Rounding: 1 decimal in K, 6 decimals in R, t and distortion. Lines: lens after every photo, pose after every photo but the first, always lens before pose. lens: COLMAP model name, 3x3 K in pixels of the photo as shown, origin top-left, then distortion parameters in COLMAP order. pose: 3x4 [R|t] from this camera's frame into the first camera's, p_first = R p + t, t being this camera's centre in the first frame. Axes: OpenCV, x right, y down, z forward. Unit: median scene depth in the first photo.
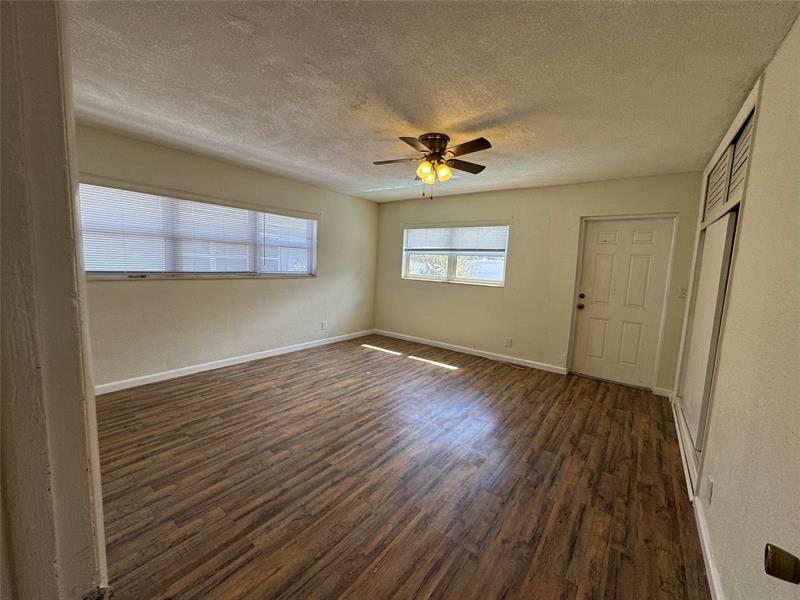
lens RADIAL K [[318.0, 0, 400.2], [0, 318.0, 298.3], [0, 0, 1]] dist [-0.005467, 0.000470]
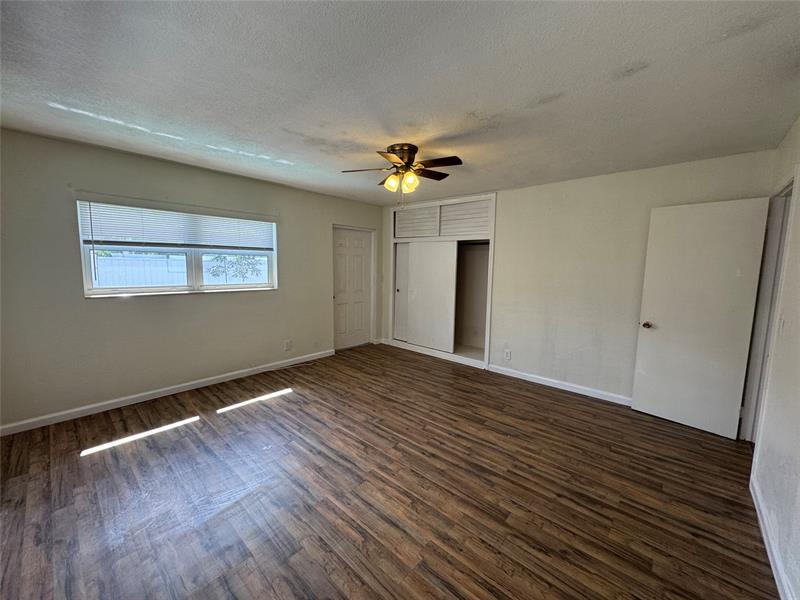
lens RADIAL K [[318.0, 0, 399.9], [0, 318.0, 299.1], [0, 0, 1]] dist [-0.005467, 0.000470]
pose [[0.089314, -0.151325, 0.984441, -0.766419], [0.097784, 0.984948, 0.142531, -0.142891], [-0.991192, 0.083532, 0.102767, 0.762323]]
